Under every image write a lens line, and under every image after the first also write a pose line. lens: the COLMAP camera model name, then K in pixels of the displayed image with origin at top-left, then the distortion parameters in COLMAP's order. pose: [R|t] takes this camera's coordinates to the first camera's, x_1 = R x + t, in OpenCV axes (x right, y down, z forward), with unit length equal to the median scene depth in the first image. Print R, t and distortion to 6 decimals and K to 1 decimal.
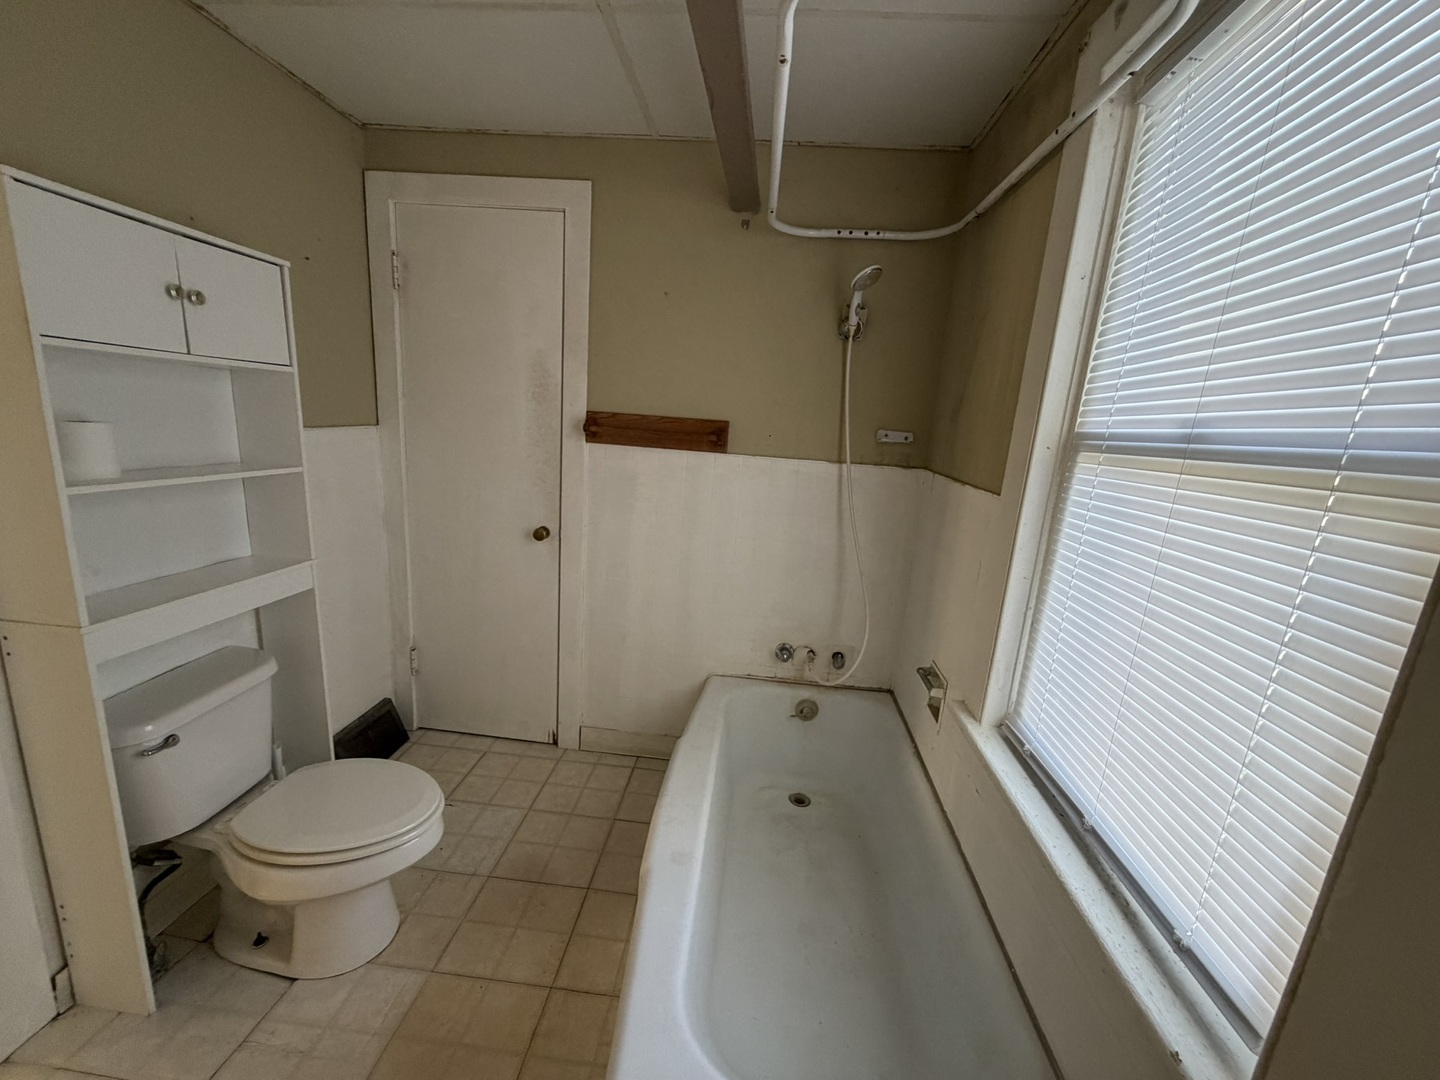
lens RADIAL K [[575.8, 0, 720.0], [0, 575.8, 540.0], [0, 0, 1]] dist [-0.000132, -0.000068]
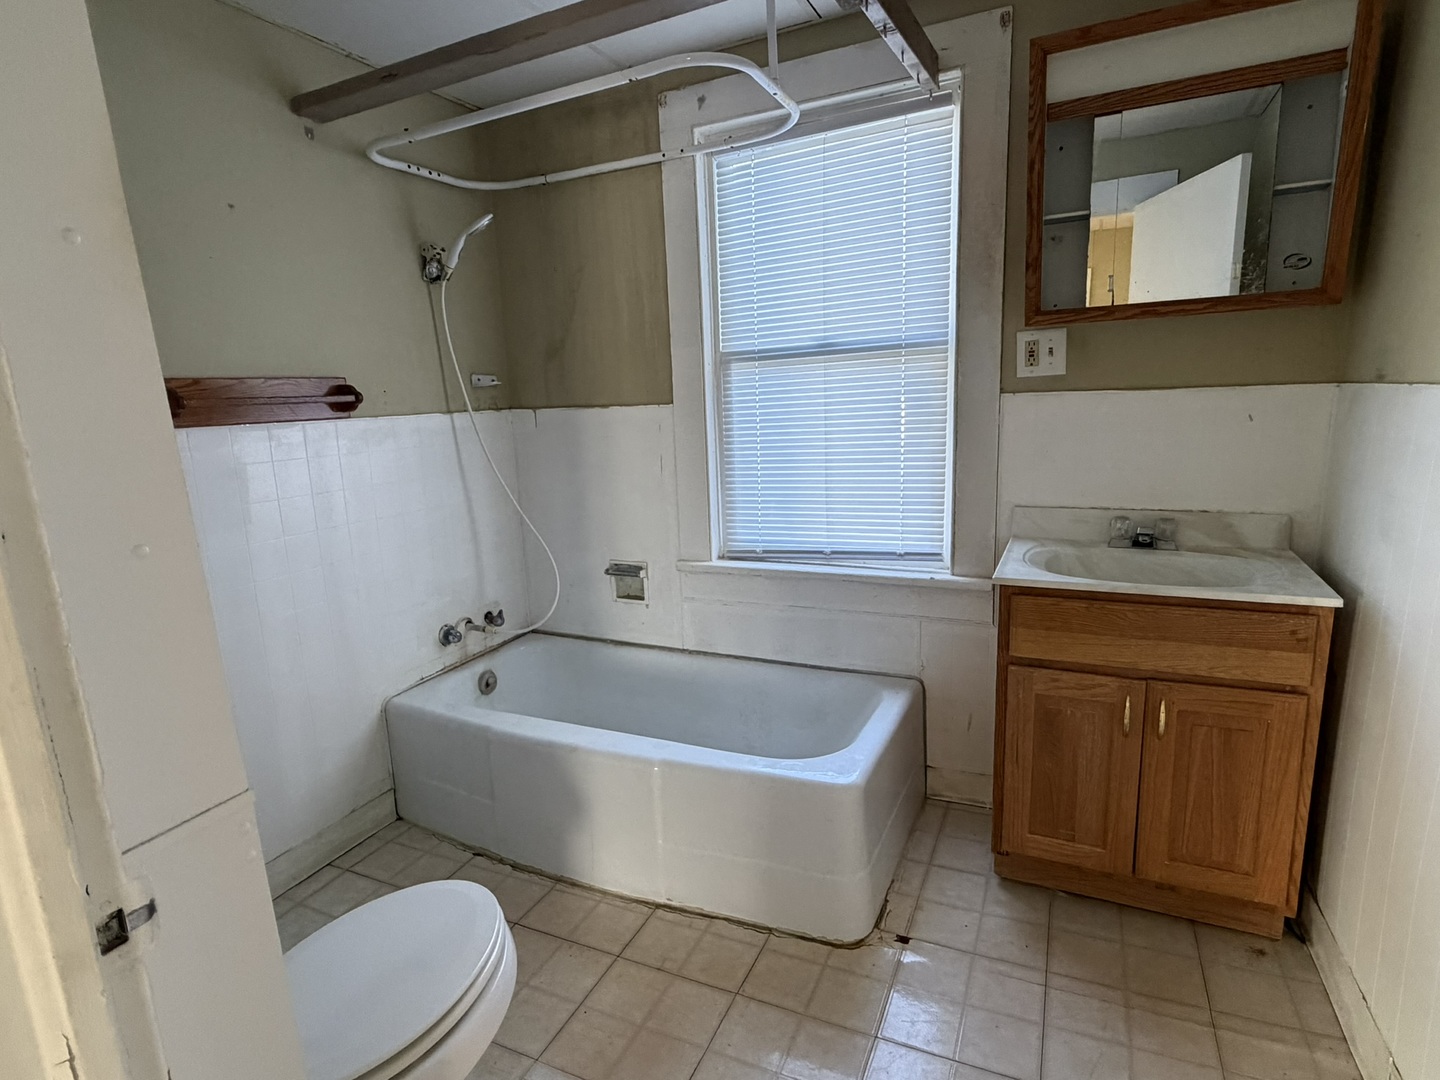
lens RADIAL K [[745.9, 0, 720.0], [0, 745.9, 540.0], [0, 0, 1]] dist [0.002650, 0.000524]
pose [[0.345418, -0.270976, 0.898475, -0.808367], [0.269239, 0.945772, 0.181732, -0.042136], [-0.898998, 0.179131, 0.399644, 0.157548]]
